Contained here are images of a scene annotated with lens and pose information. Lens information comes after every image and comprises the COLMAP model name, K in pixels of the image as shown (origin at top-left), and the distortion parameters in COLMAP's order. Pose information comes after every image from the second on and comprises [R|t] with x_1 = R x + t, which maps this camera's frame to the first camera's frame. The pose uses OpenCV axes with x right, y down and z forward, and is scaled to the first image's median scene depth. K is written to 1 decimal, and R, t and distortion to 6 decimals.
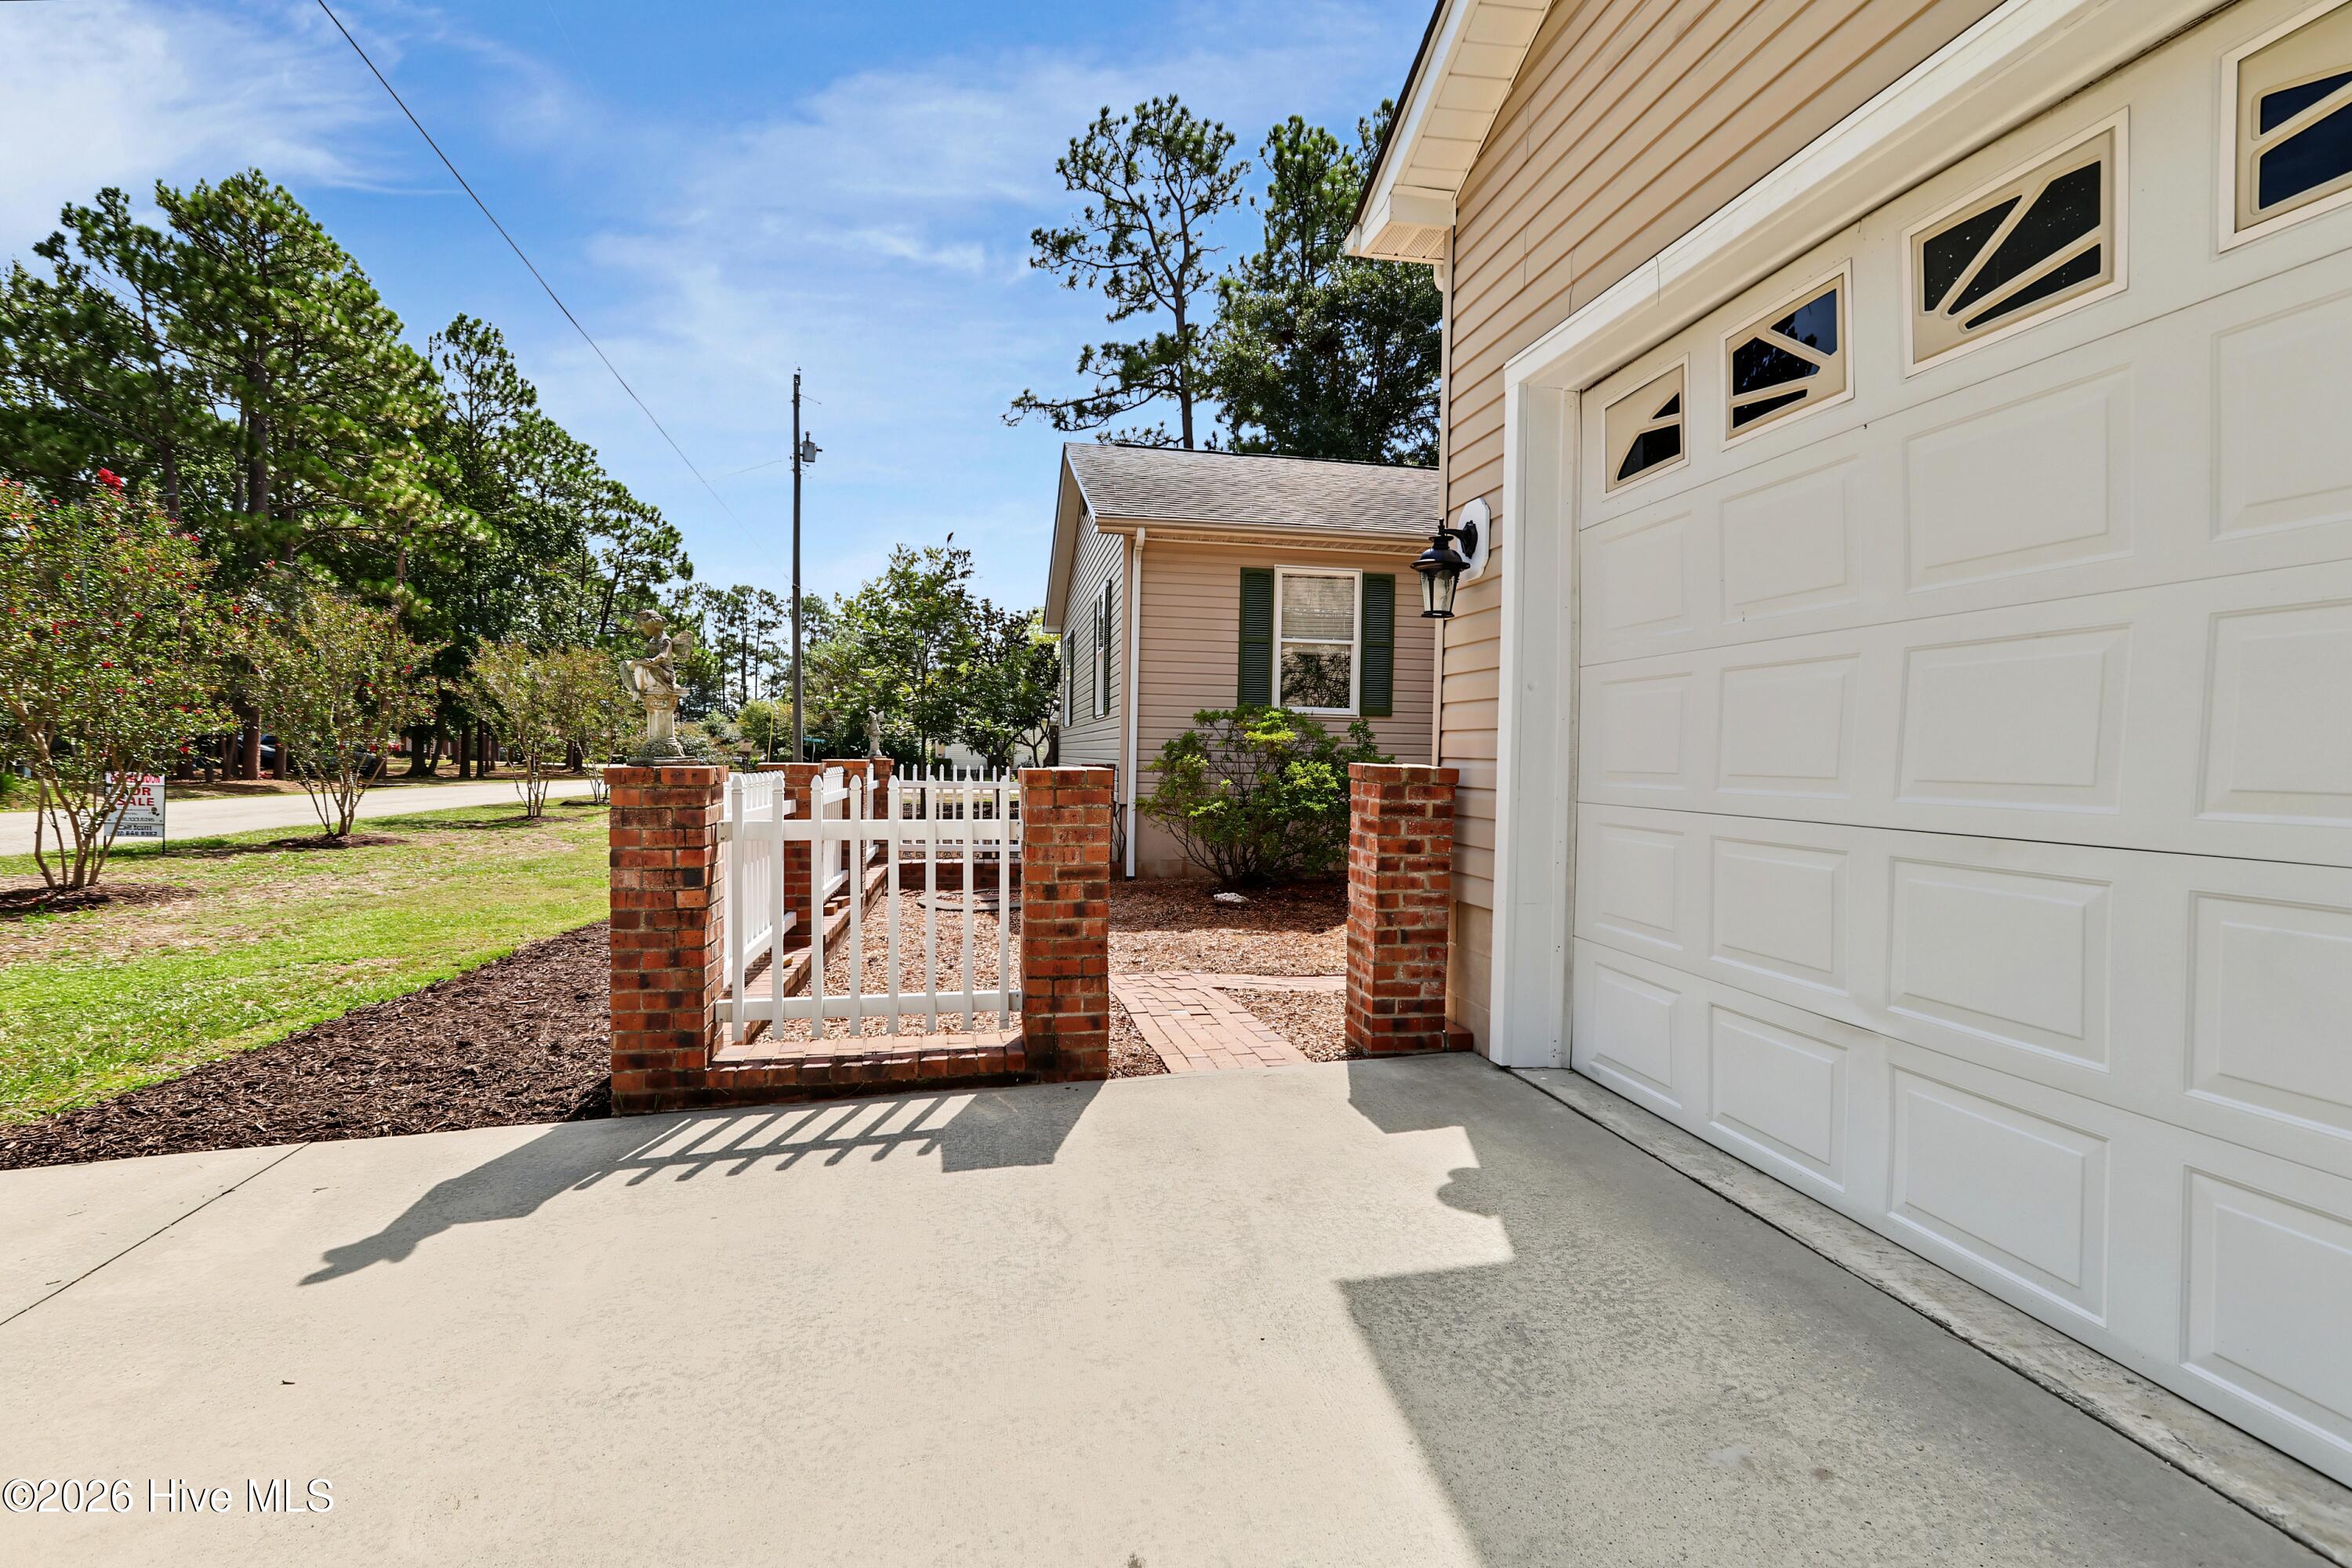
lens RADIAL K [[1085.4, 0, 1172.9], [0, 1085.4, 772.9], [0, 0, 1]] dist [-0.000505, 0.005969]
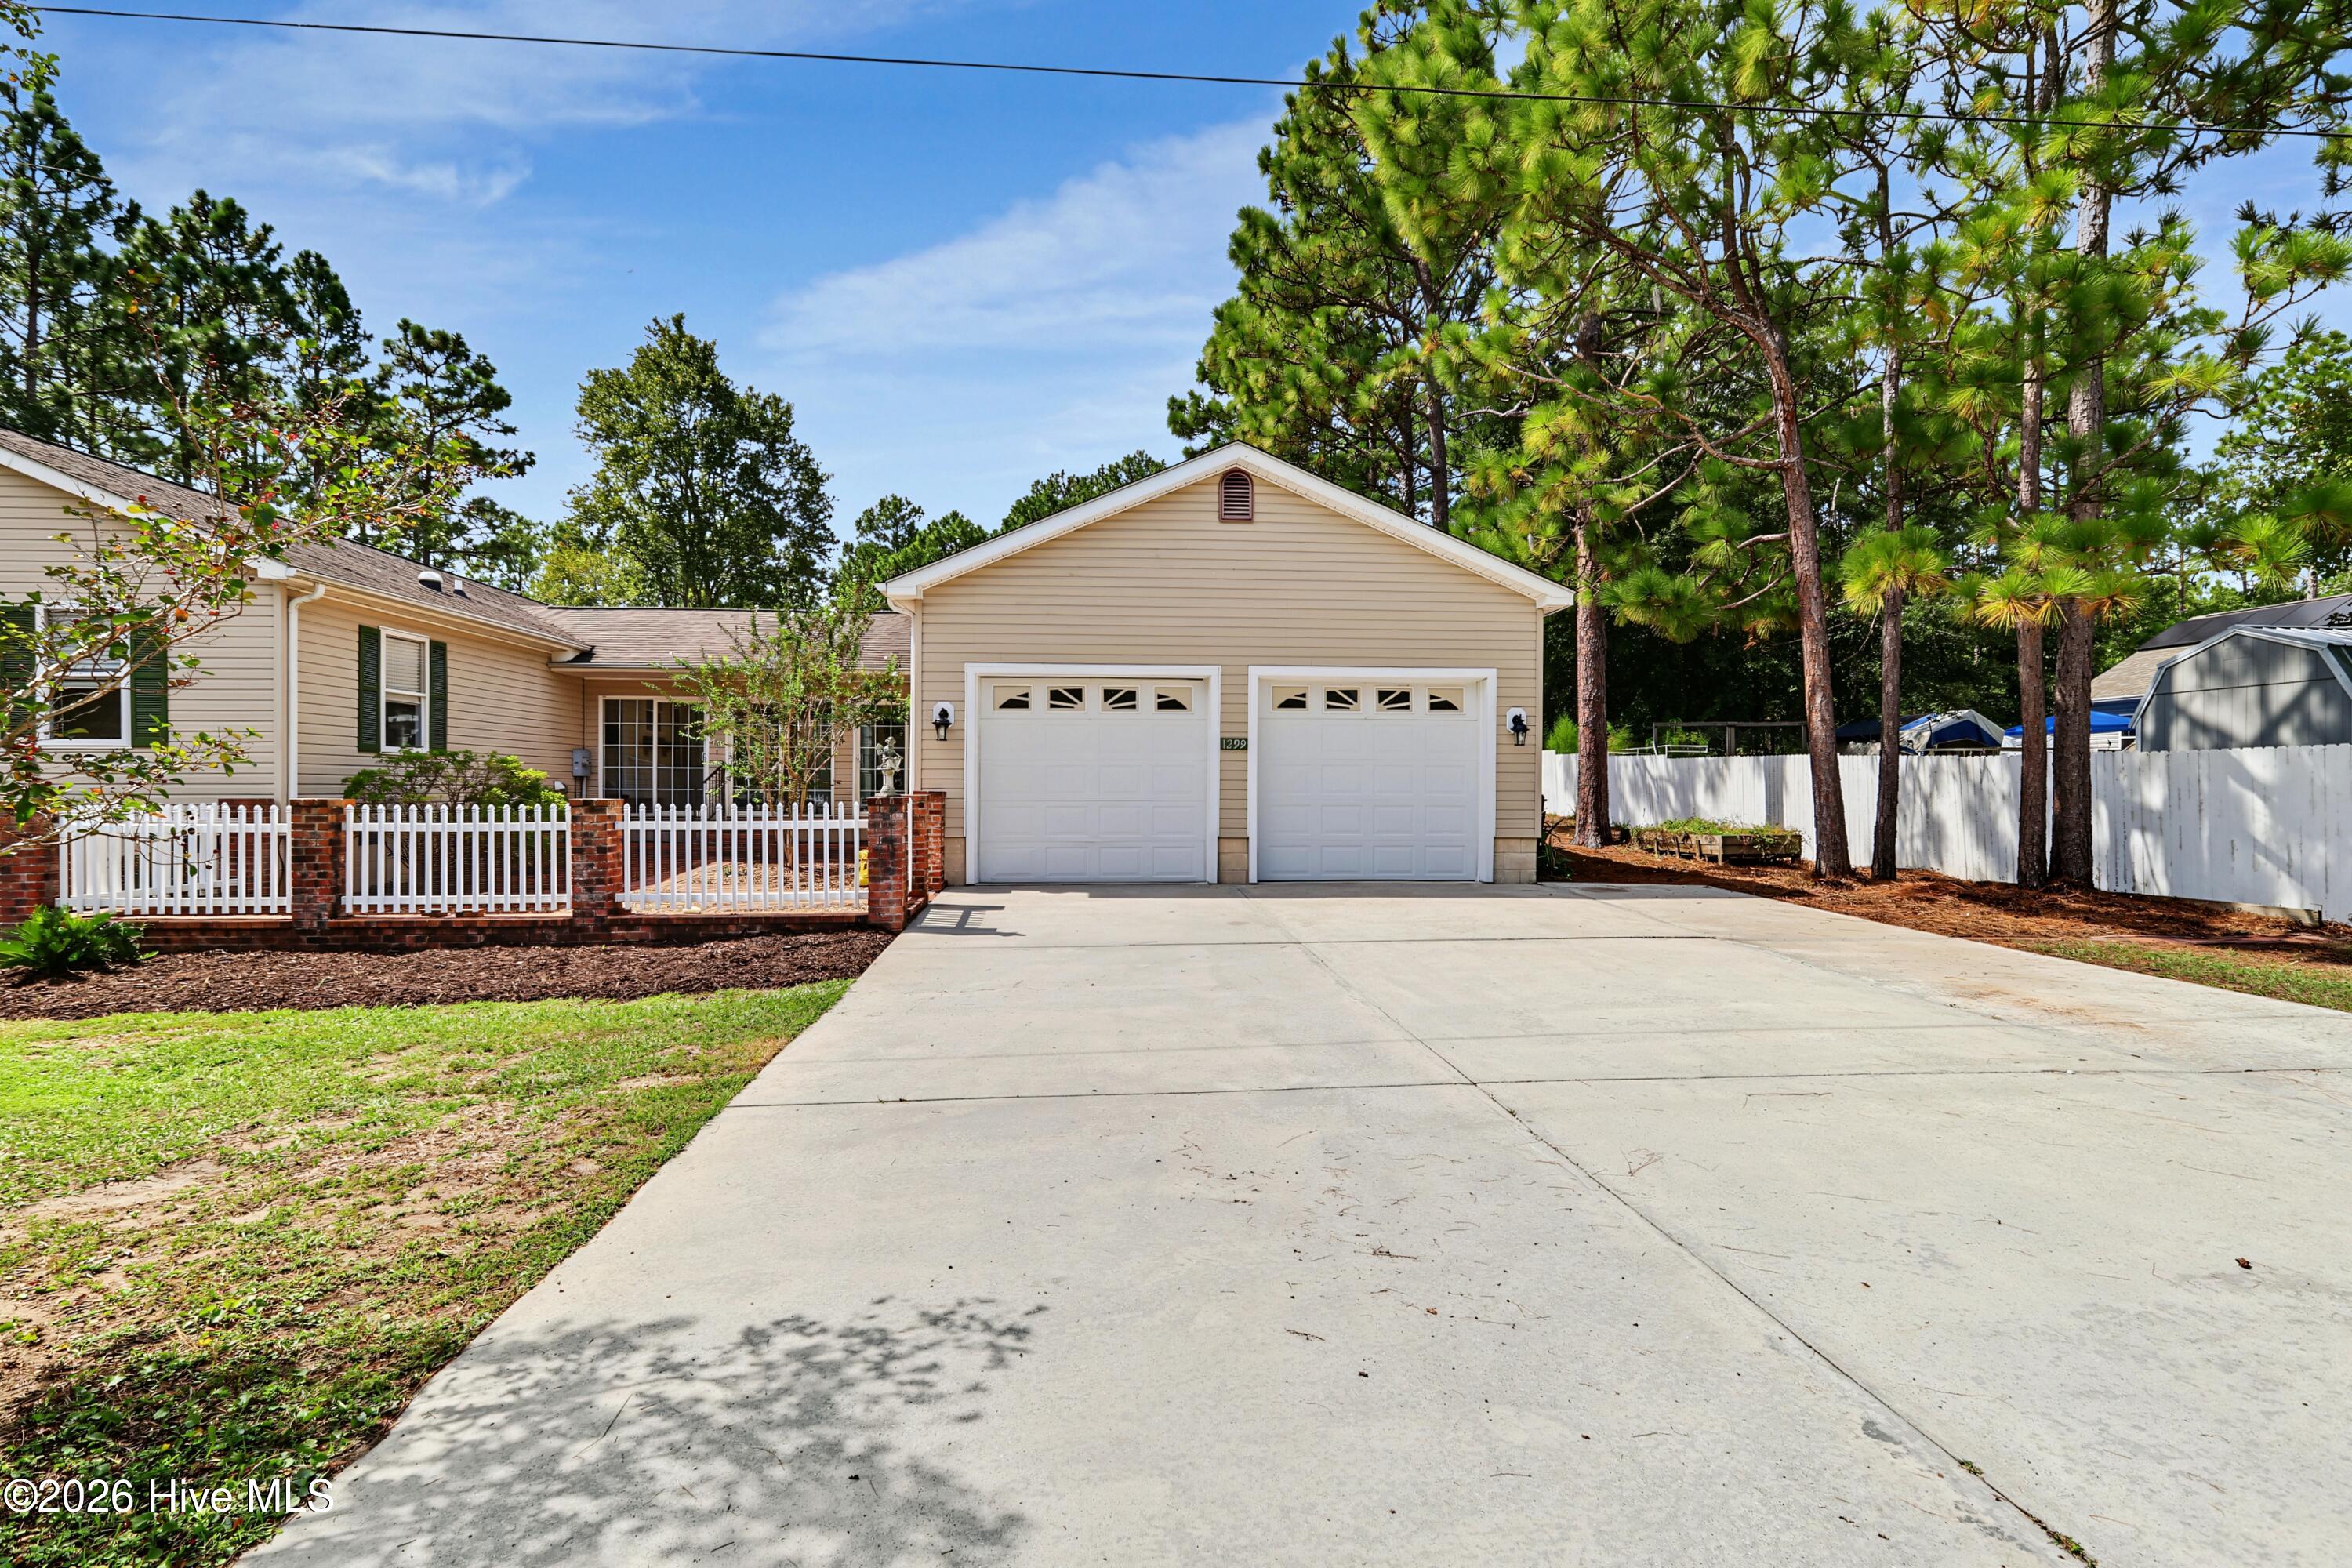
lens RADIAL K [[1085.4, 0, 1172.9], [0, 1085.4, 772.9], [0, 0, 1]] dist [-0.000505, 0.005969]
pose [[0.098088, 0.001694, 0.995176, -0.998797], [0.020447, 0.999784, -0.003717, -0.009089], [-0.994968, 0.020713, 0.098032, 0.029126]]
